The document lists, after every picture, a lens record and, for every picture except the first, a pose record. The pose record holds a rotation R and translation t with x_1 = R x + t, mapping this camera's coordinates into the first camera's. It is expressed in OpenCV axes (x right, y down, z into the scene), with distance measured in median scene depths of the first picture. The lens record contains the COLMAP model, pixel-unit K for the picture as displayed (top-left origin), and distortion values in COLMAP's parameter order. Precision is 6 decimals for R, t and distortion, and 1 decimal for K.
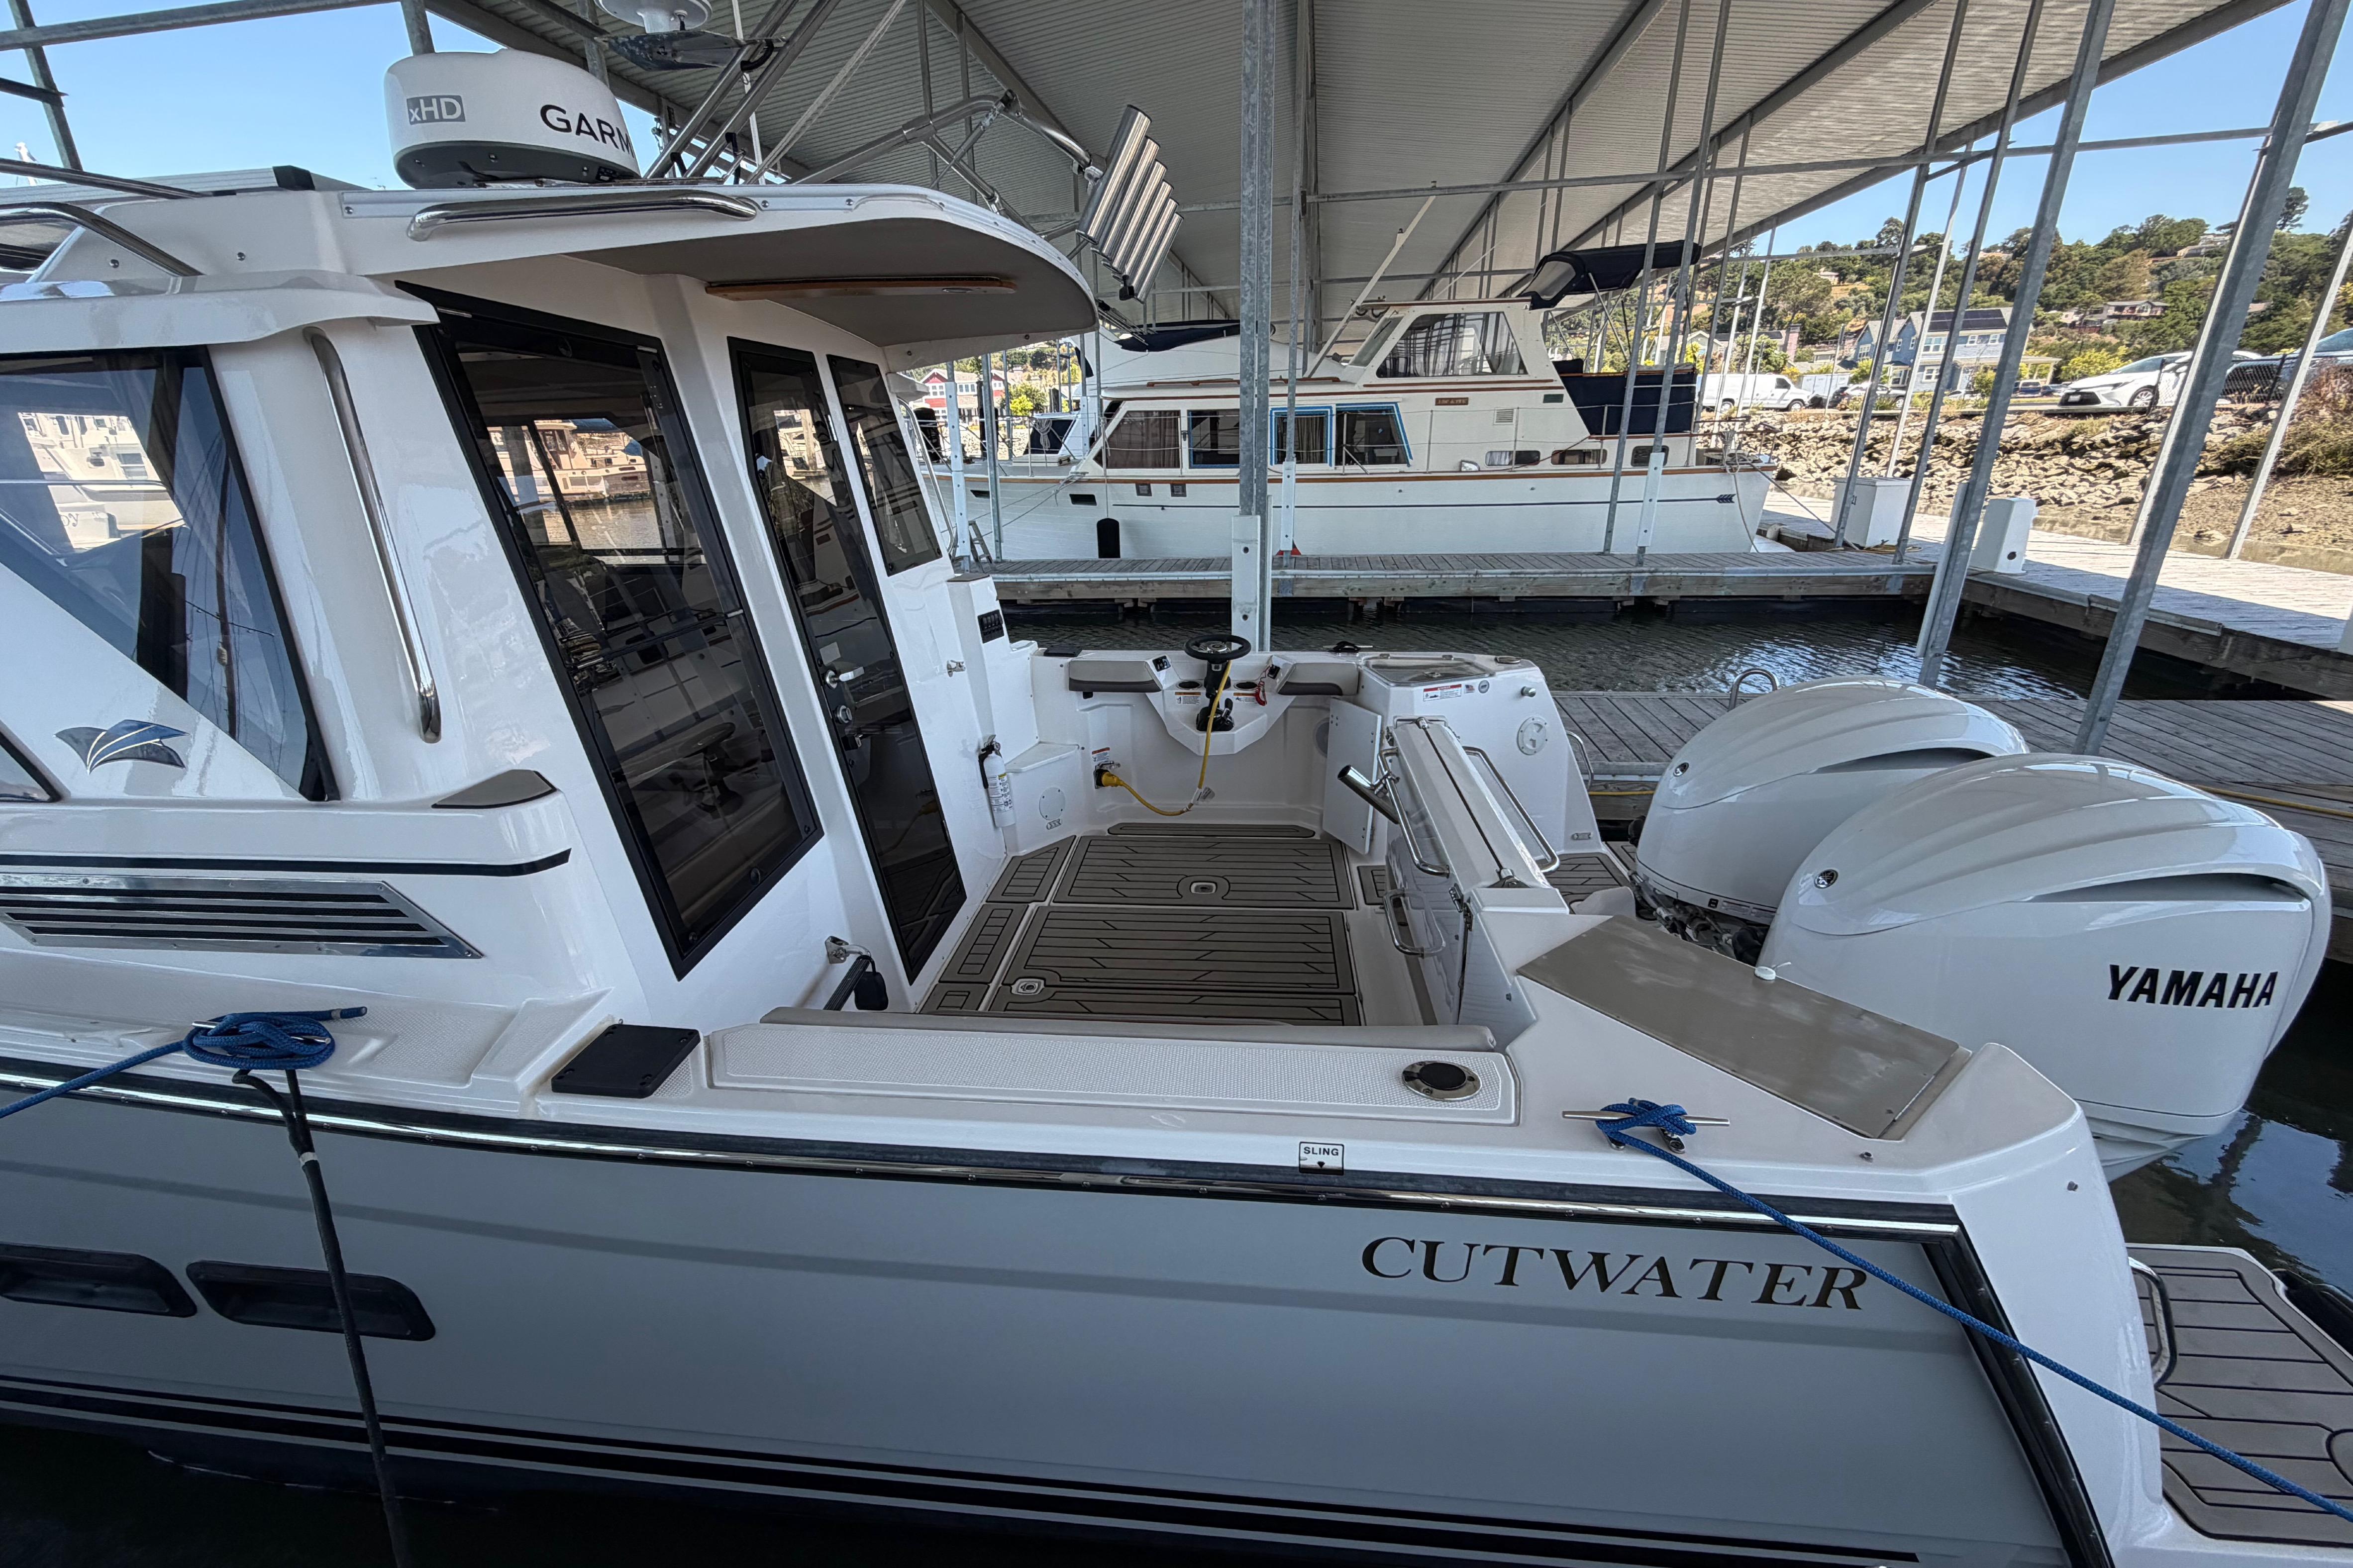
lens RADIAL K [[943.4, 0, 1165.5], [0, 943.4, 795.2], [0, 0, 1]] dist [0.008283, -0.004204]
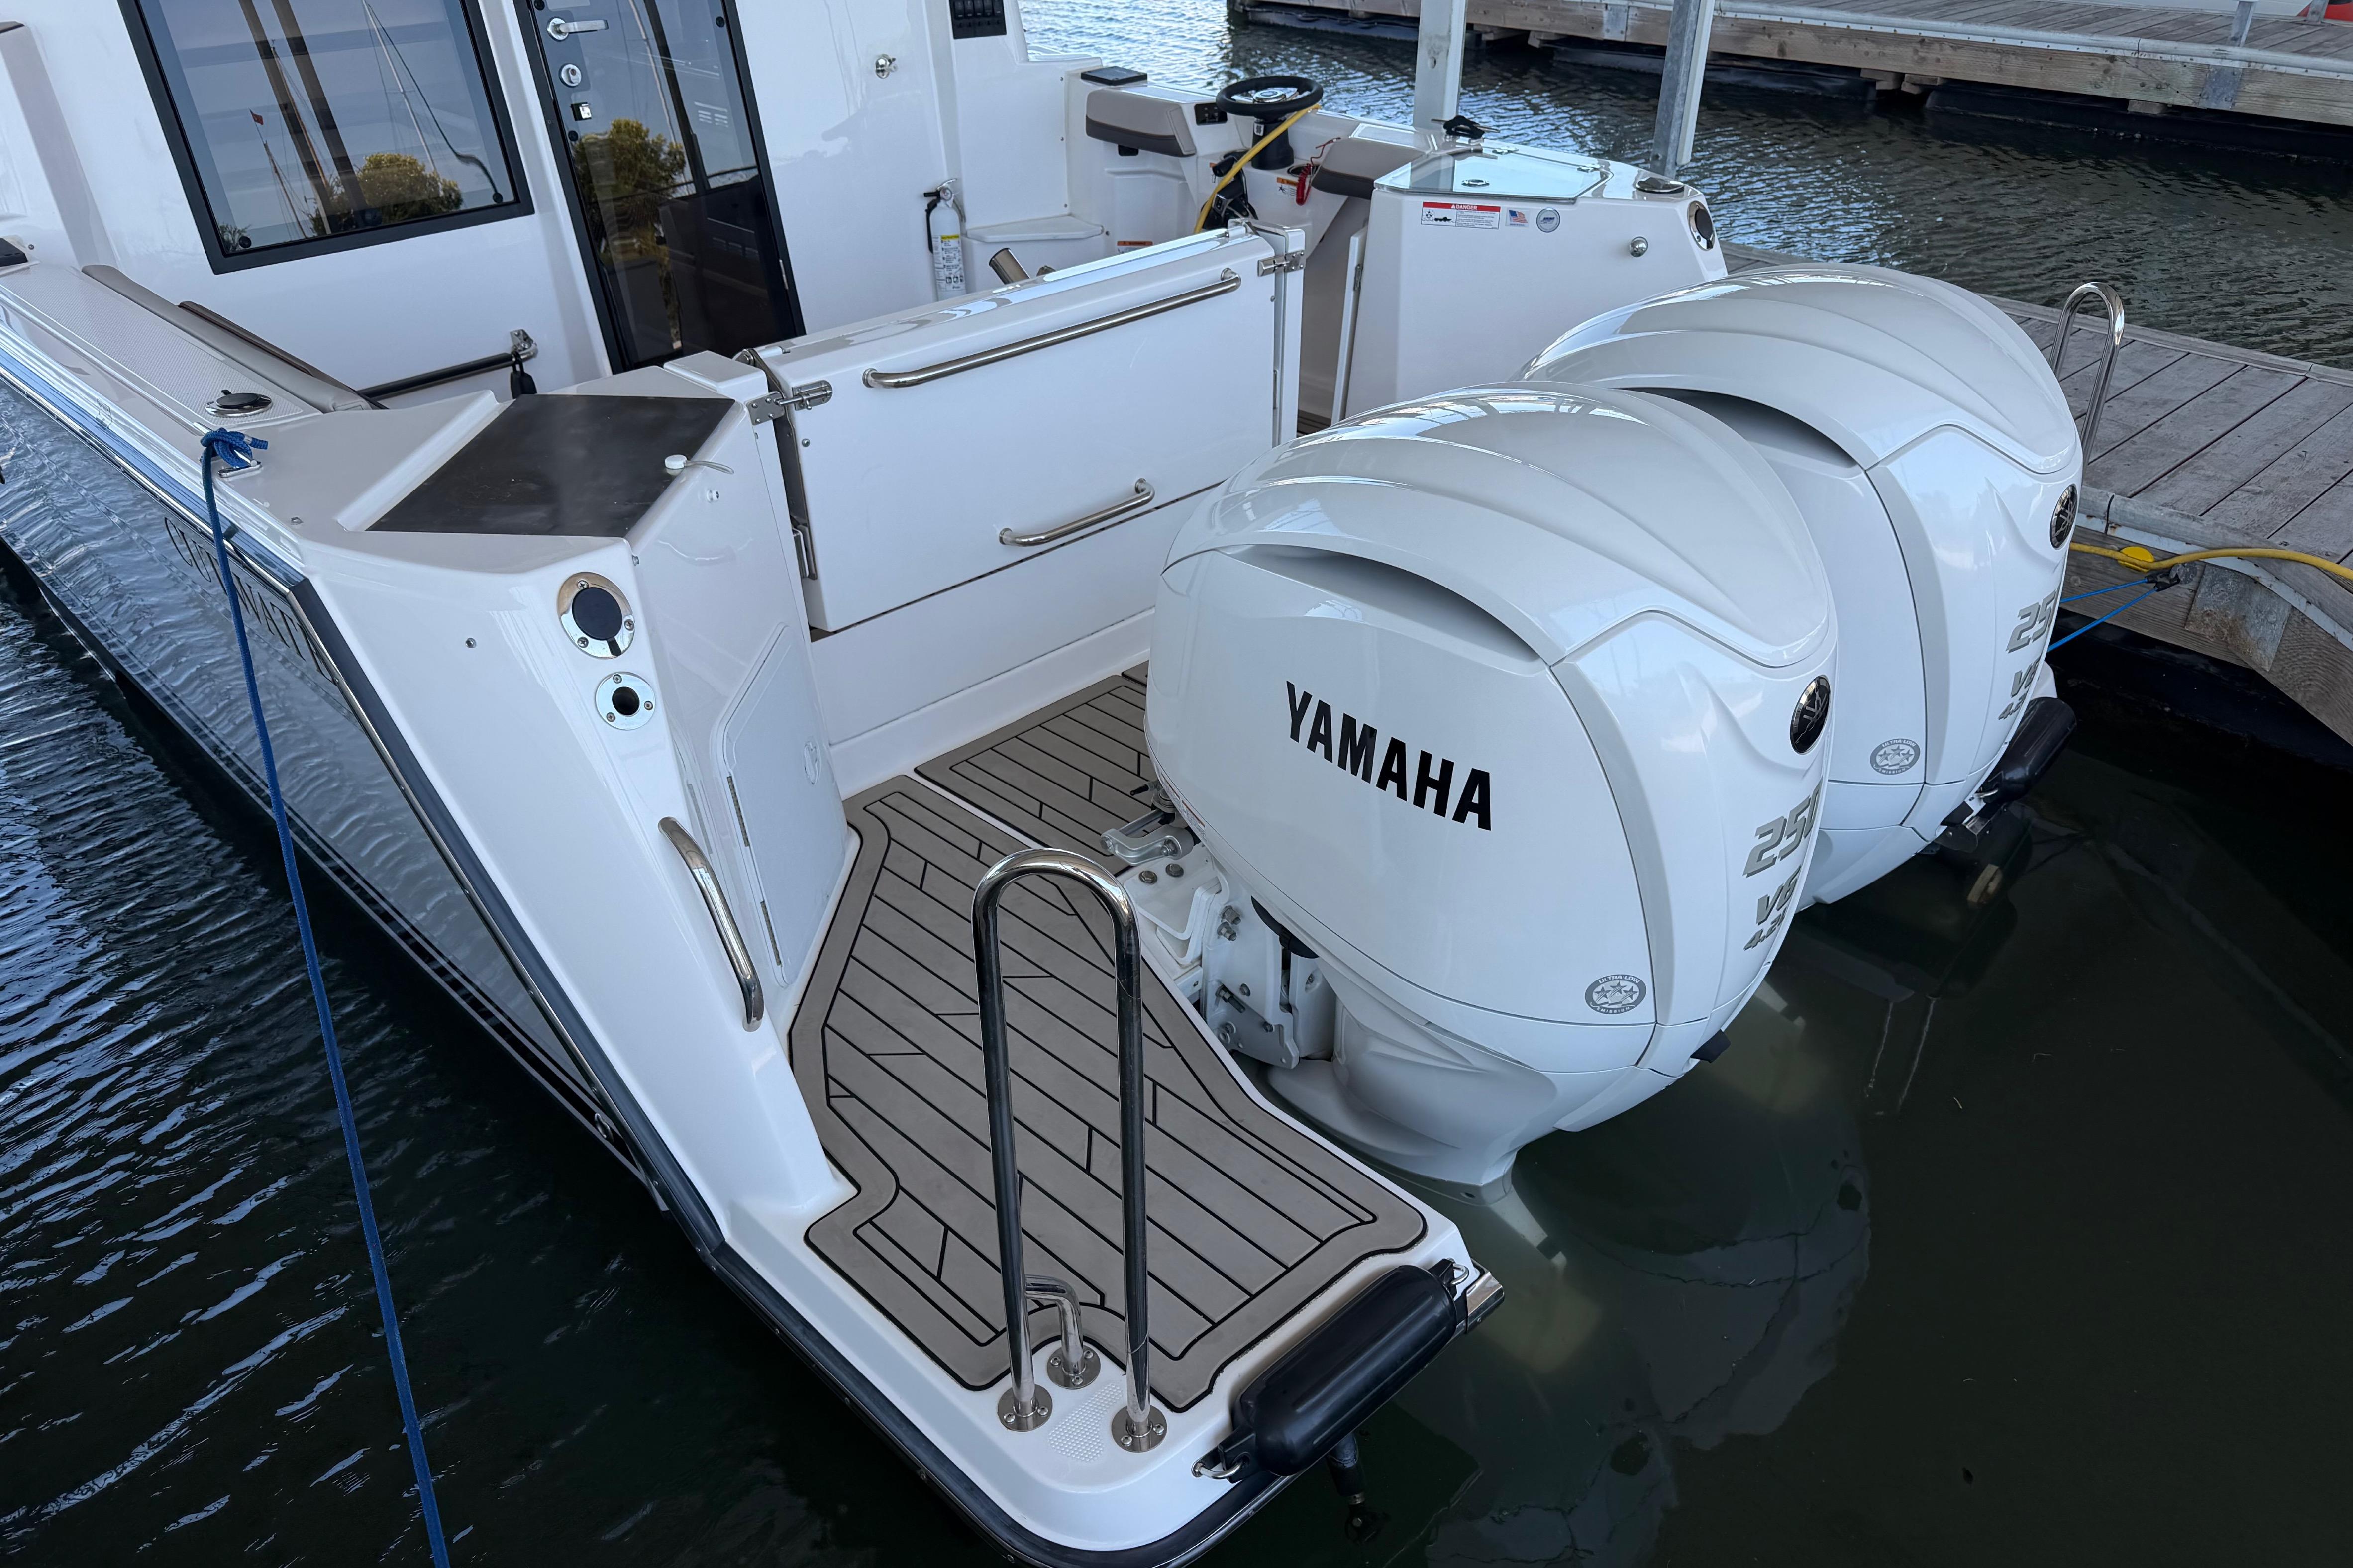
lens RADIAL K [[1681.9, 0, 1195.8], [0, 1681.9, 789.2], [0, 0, 1]] dist [0.066597, -0.074621]
pose [[0.786526, 0.342906, -0.513607, 1.984666], [-0.233374, 0.935043, 0.266891, -0.047256], [0.571763, -0.090054, 0.815461, 0.066618]]
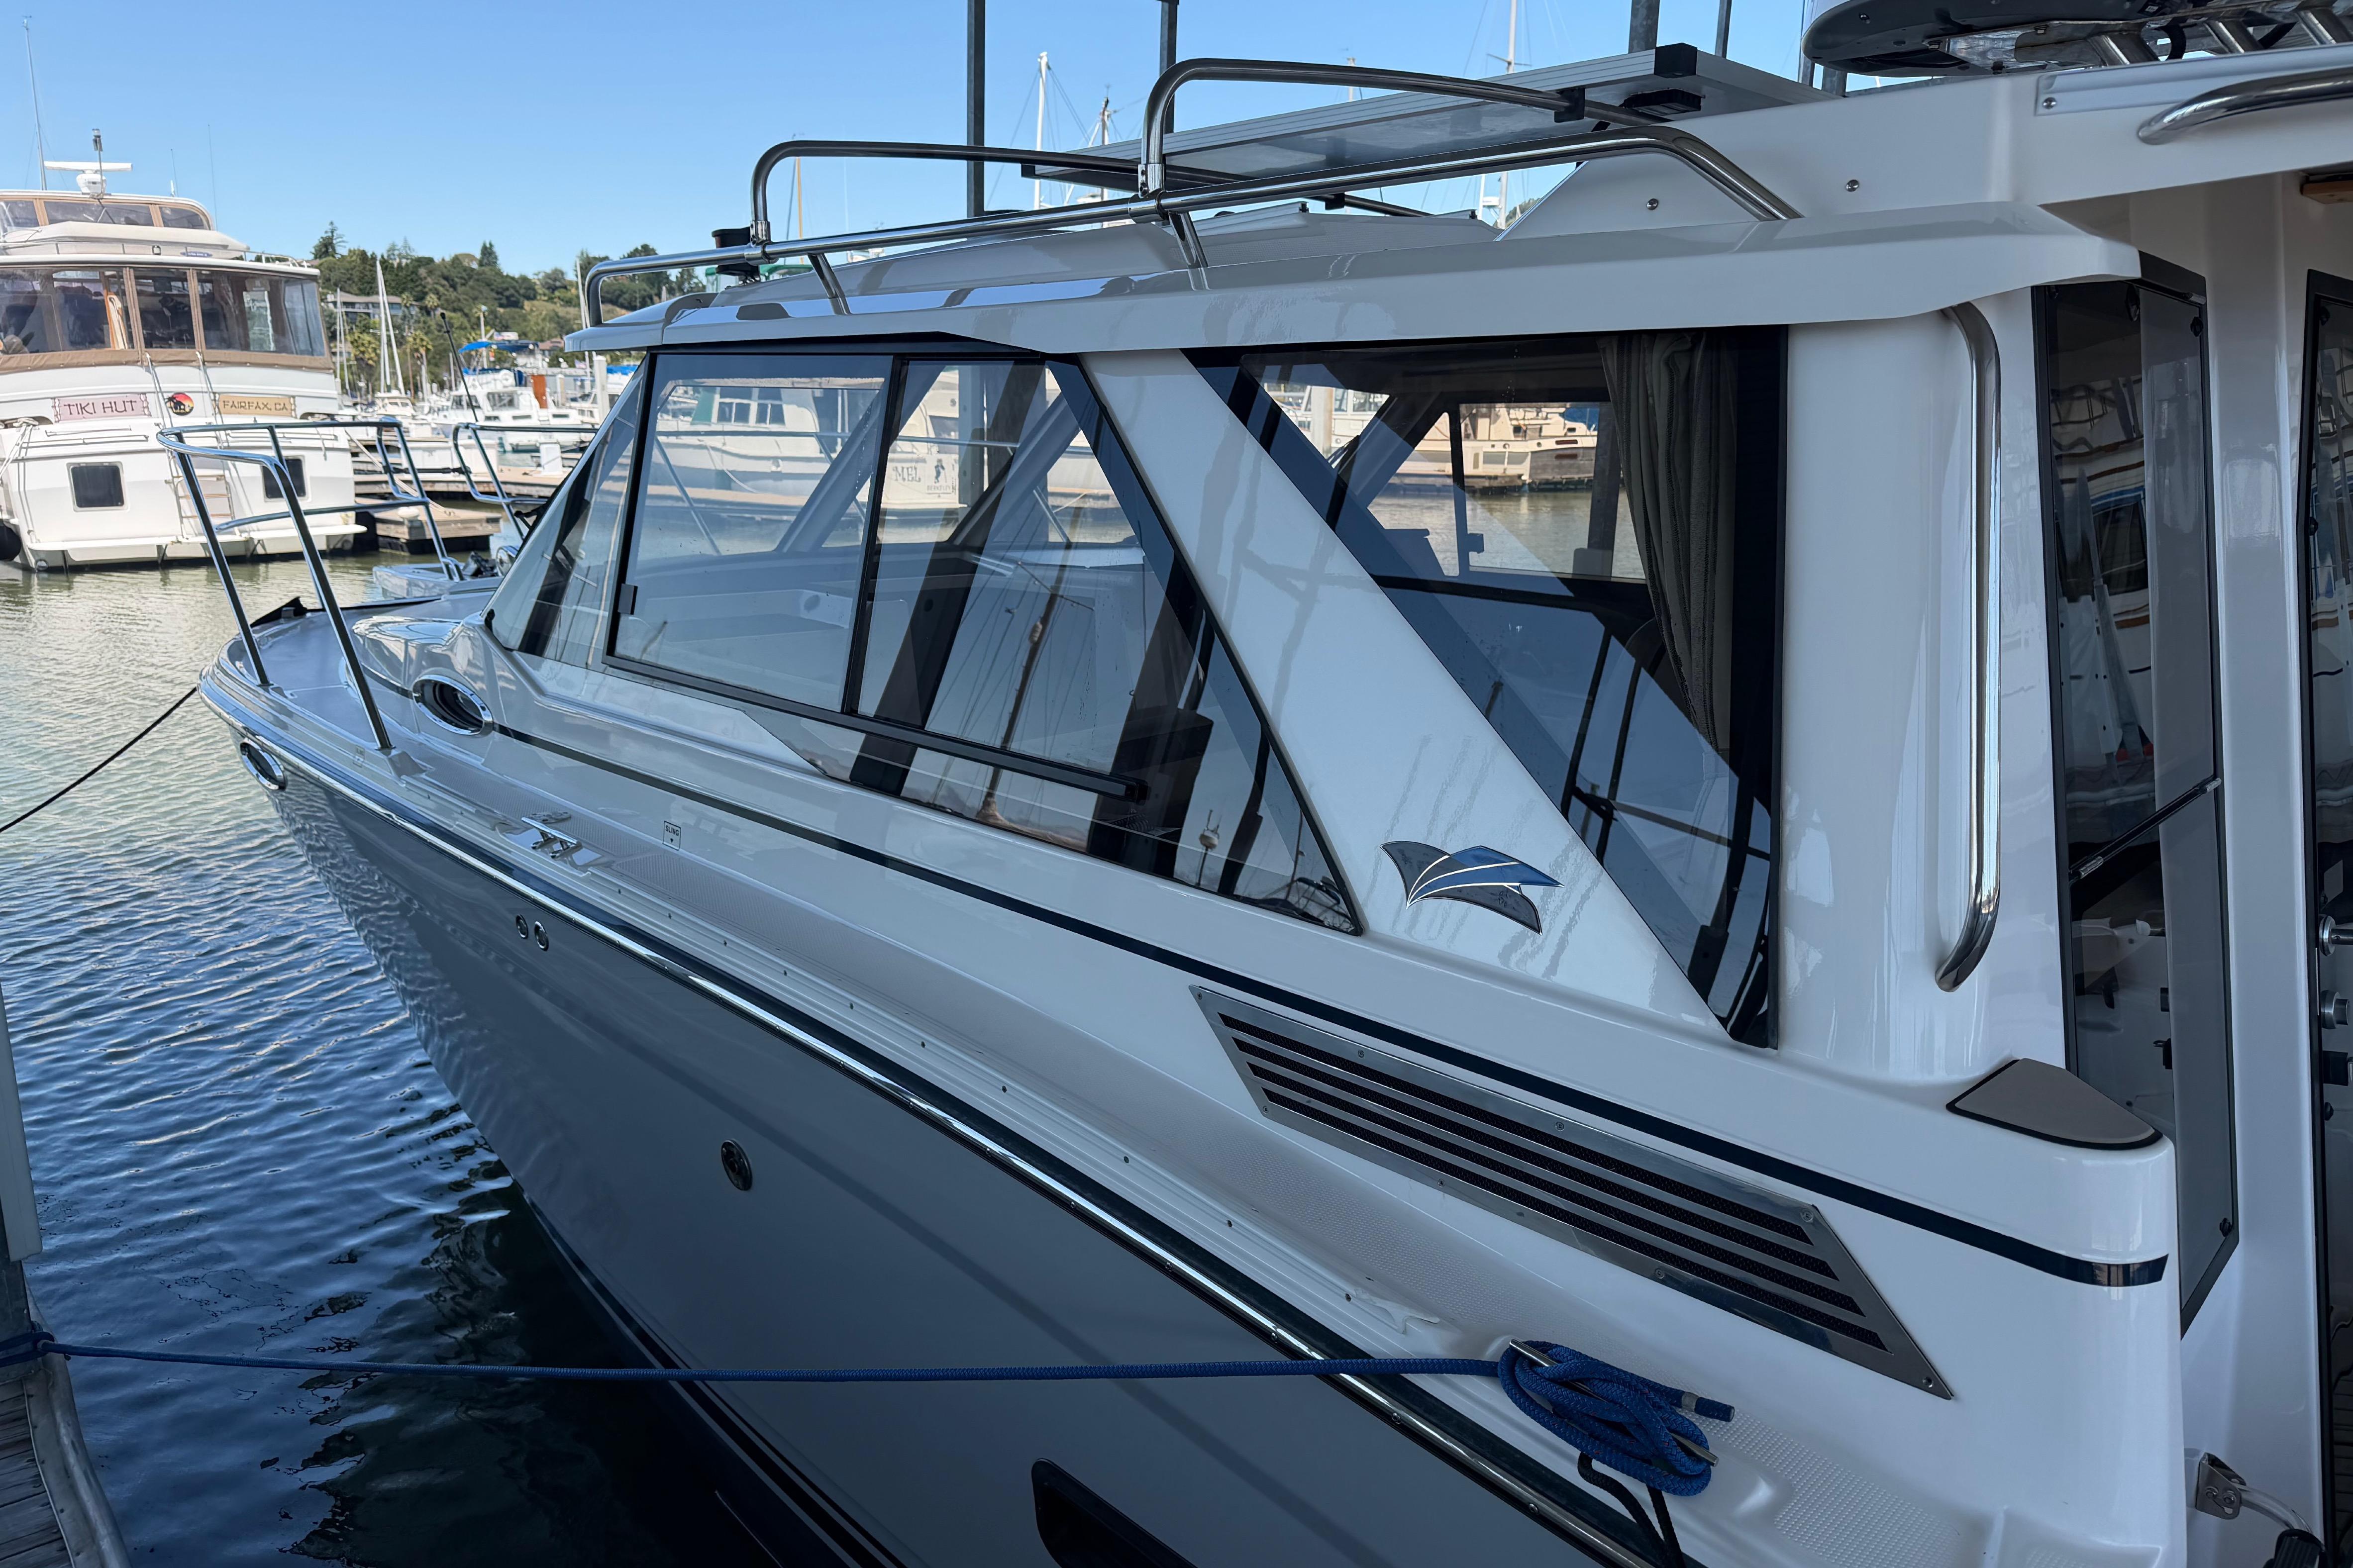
lens RADIAL K [[1653.2, 0, 1171.5], [0, 1653.2, 795.3], [0, 0, 1]] dist [0.115519, -0.104940]
pose [[0.772228, 0.177774, -0.609968, -0.536645], [-0.254142, 0.966335, -0.040111, -0.009514], [0.582303, 0.185993, 0.791410, -0.086305]]
